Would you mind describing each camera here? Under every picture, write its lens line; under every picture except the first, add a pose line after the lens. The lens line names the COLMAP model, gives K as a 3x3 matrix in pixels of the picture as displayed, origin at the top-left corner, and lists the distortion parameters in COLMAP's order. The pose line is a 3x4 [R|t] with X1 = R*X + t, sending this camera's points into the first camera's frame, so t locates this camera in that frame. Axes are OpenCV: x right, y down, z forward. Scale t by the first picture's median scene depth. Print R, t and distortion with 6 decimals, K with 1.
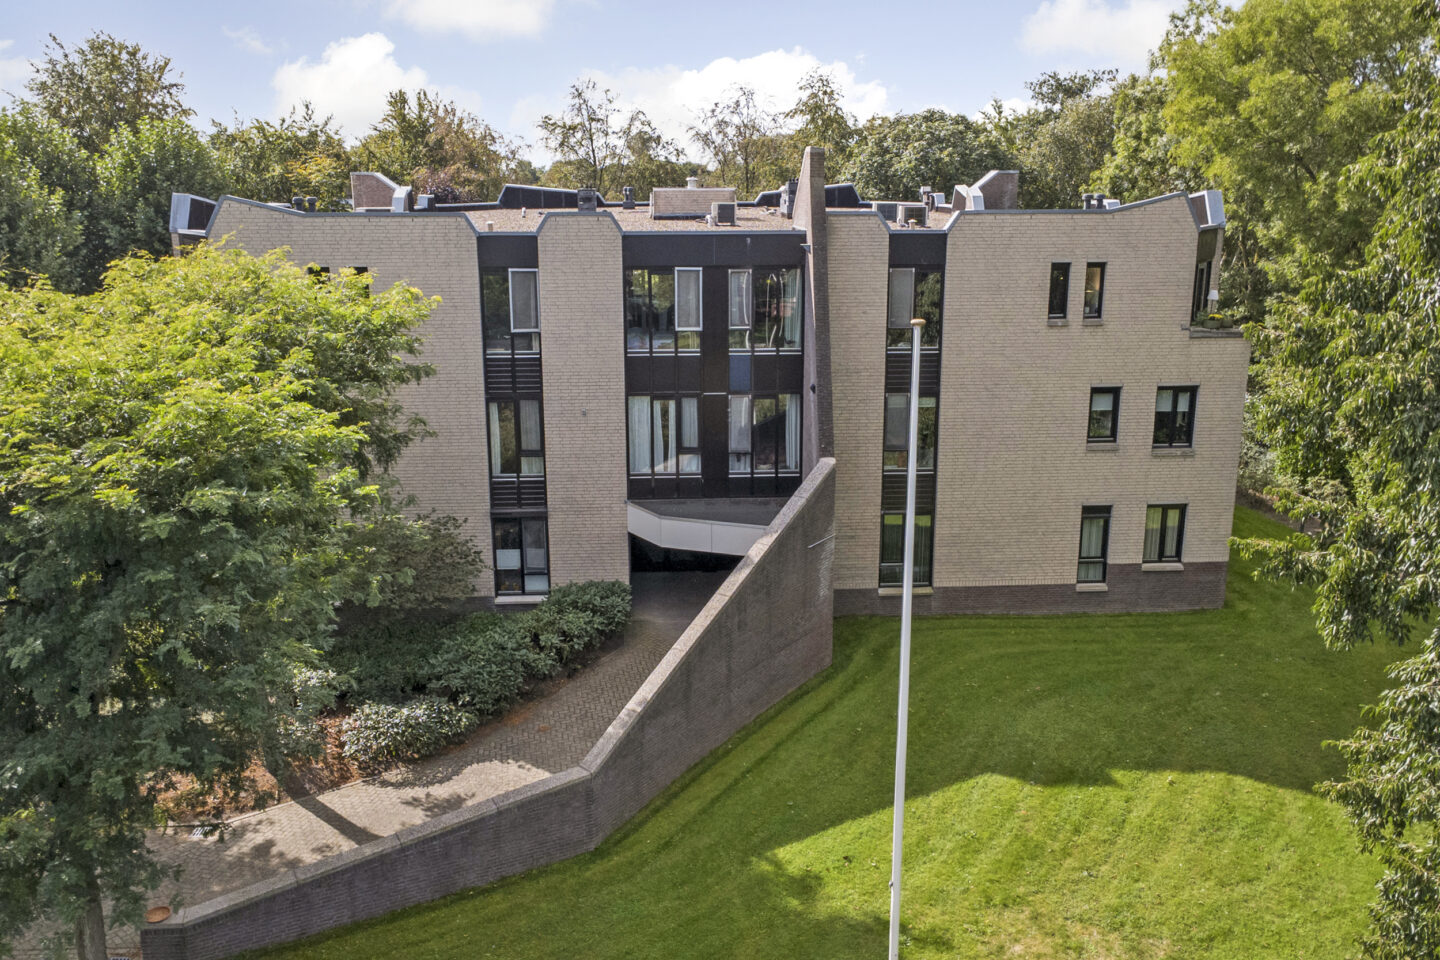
lens RADIAL K [[1215.2, 0, 723.4], [0, 1215.2, 503.8], [0, 0, 1]] dist [0.008352, -0.004992]
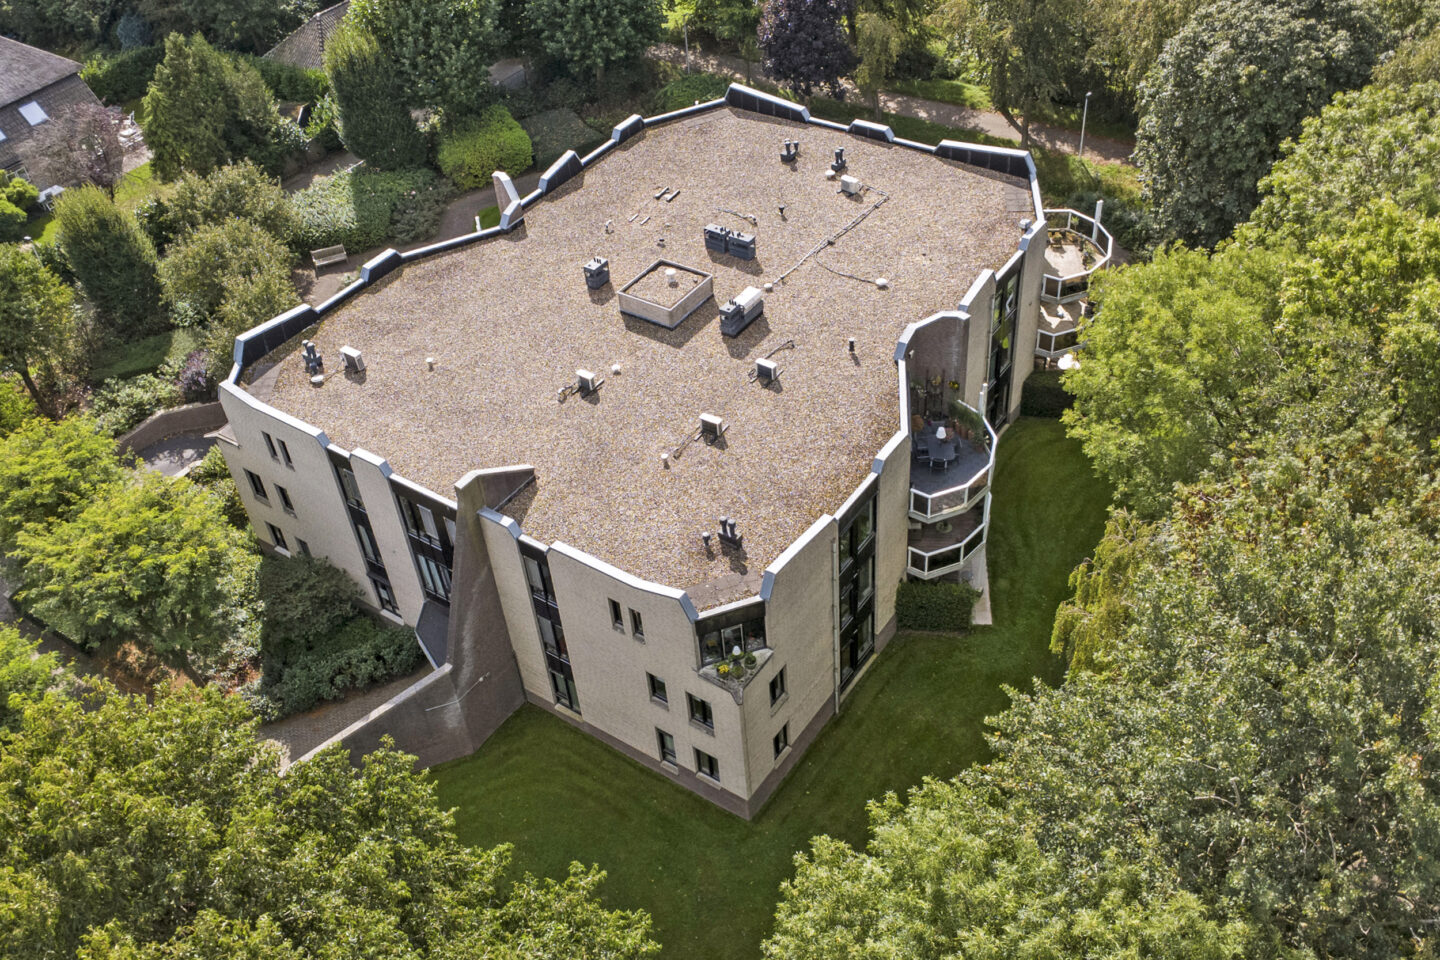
lens RADIAL K [[1215.2, 0, 723.4], [0, 1215.2, 503.8], [0, 0, 1]] dist [0.008352, -0.004992]
pose [[0.782117, 0.376547, -0.496493, 0.989262], [-0.093867, 0.858873, 0.503514, -0.963897], [0.616021, -0.347202, 0.707084, 0.145491]]
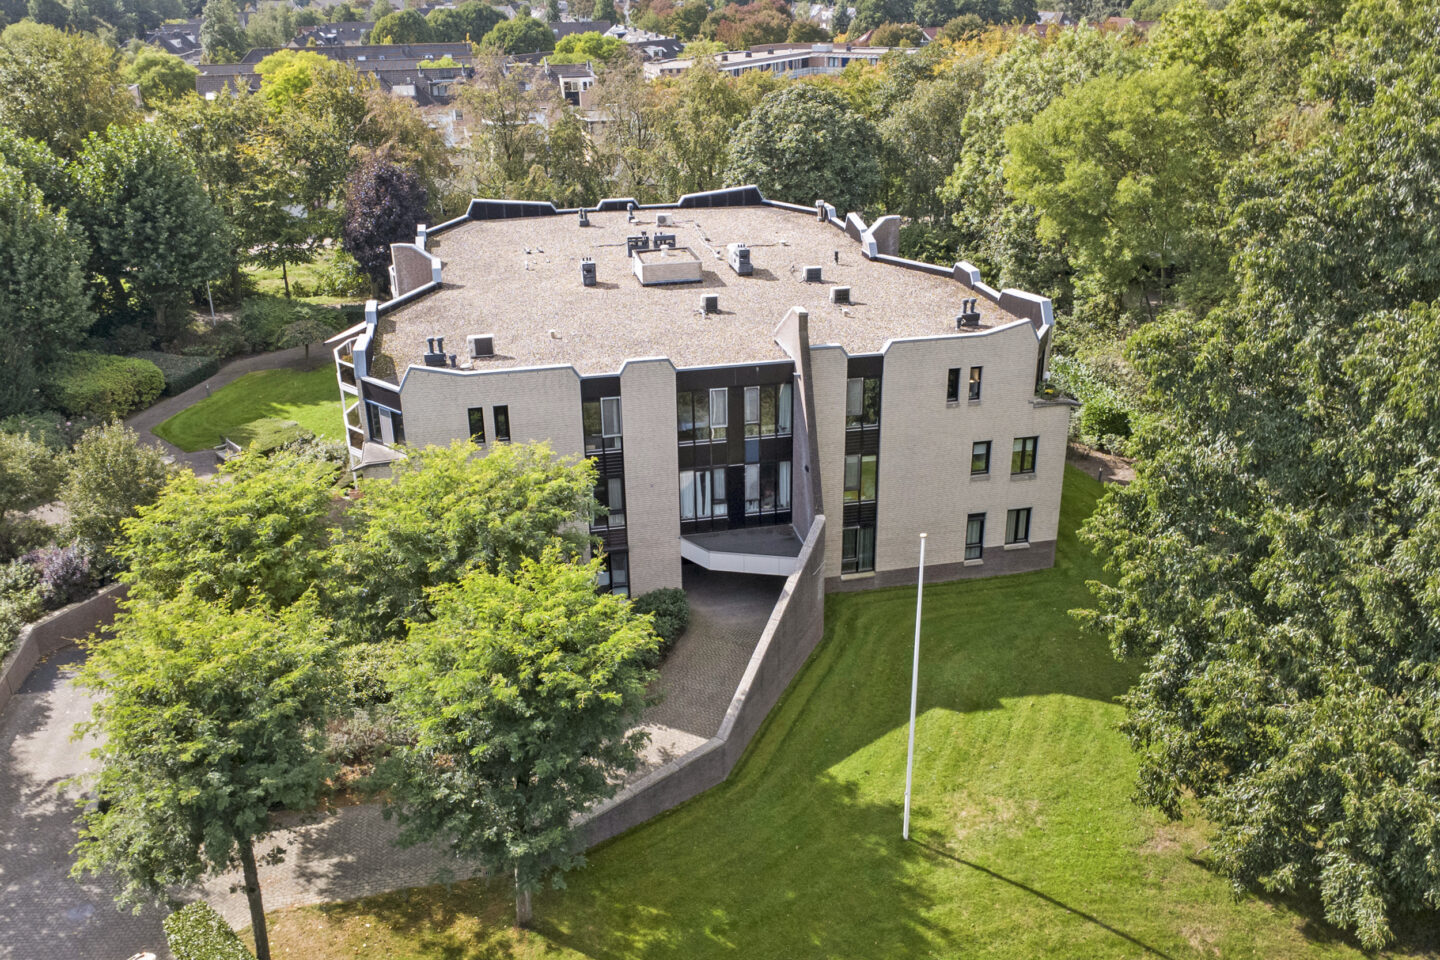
lens RADIAL K [[1215.2, 0, 723.4], [0, 1215.2, 503.8], [0, 0, 1]] dist [0.008352, -0.004992]
pose [[0.987241, -0.074141, 0.140921, -0.238246], [0.049753, 0.984307, 0.169305, -0.298611], [-0.151262, -0.160133, 0.975437, -0.480110]]
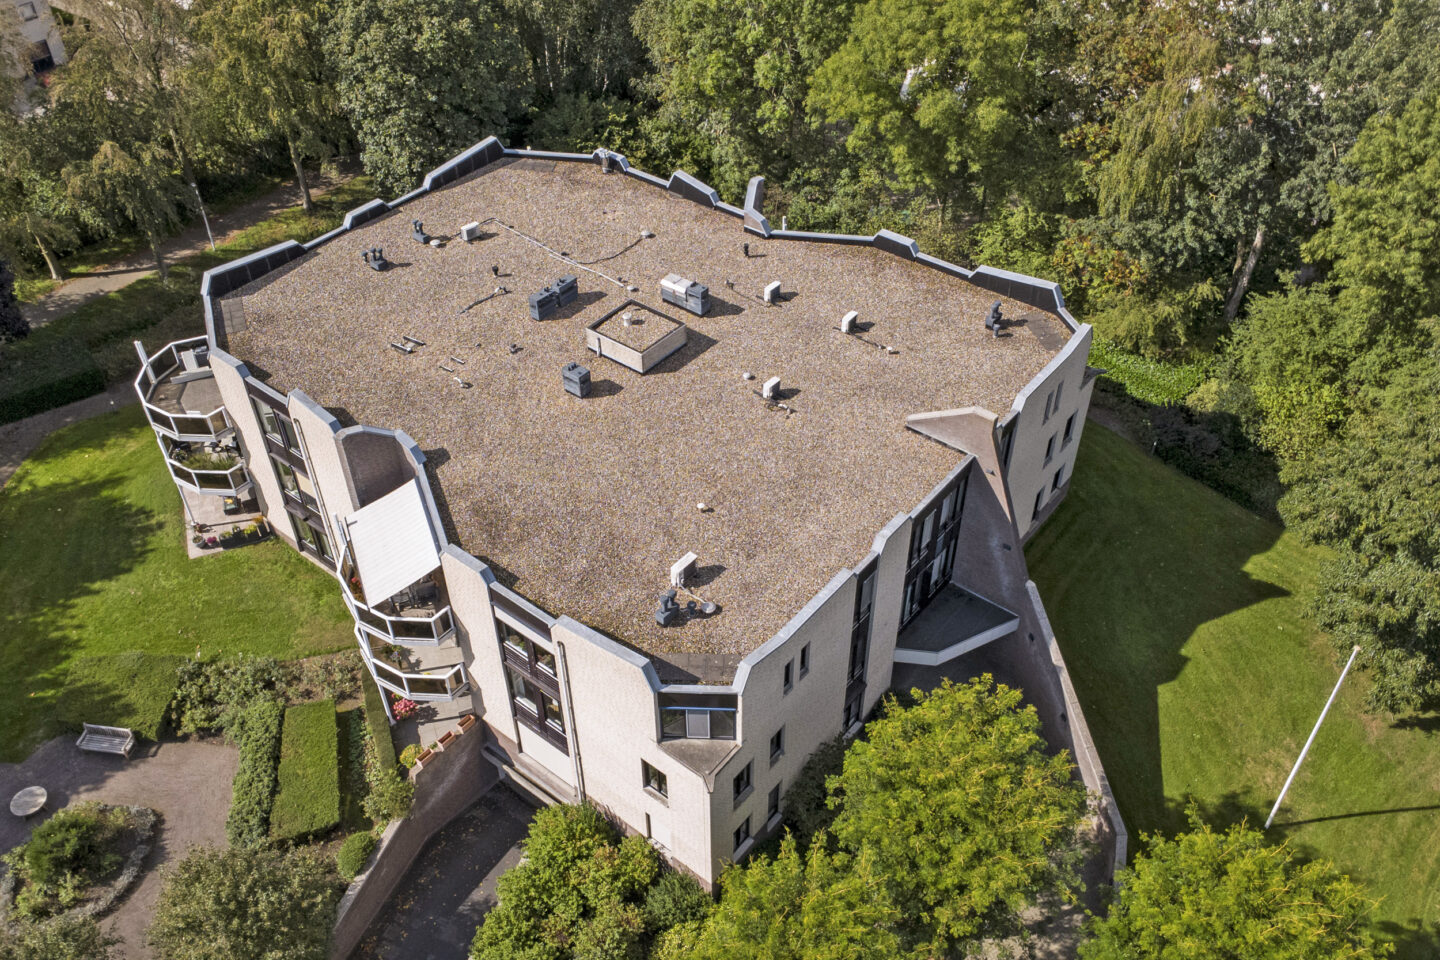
lens RADIAL K [[1215.2, 0, 723.4], [0, 1215.2, 503.8], [0, 0, 1]] dist [0.008352, -0.004992]
pose [[0.658559, -0.504962, 0.557955, -0.999738], [0.189822, 0.828933, 0.526154, -1.013350], [-0.728195, -0.240592, 0.641754, 0.239609]]
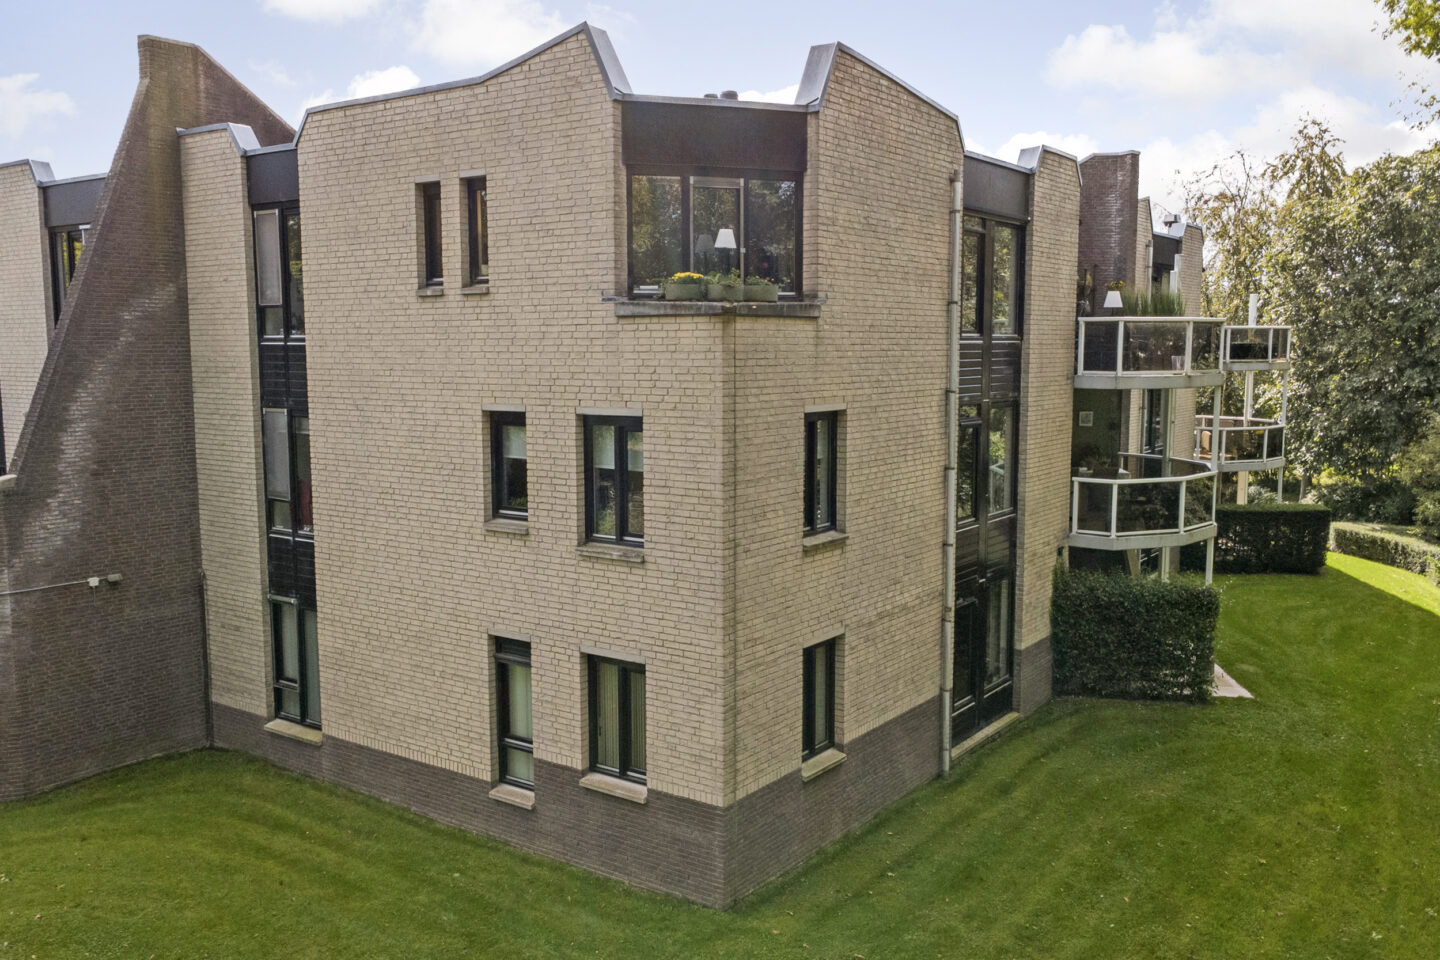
lens RADIAL K [[1215.2, 0, 723.4], [0, 1215.2, 503.8], [0, 0, 1]] dist [0.008352, -0.004992]
pose [[0.776817, 0.081991, -0.624366, 0.725666], [-0.158731, 0.984968, -0.068142, -0.036109], [0.609393, 0.152040, 0.778154, 0.656571]]
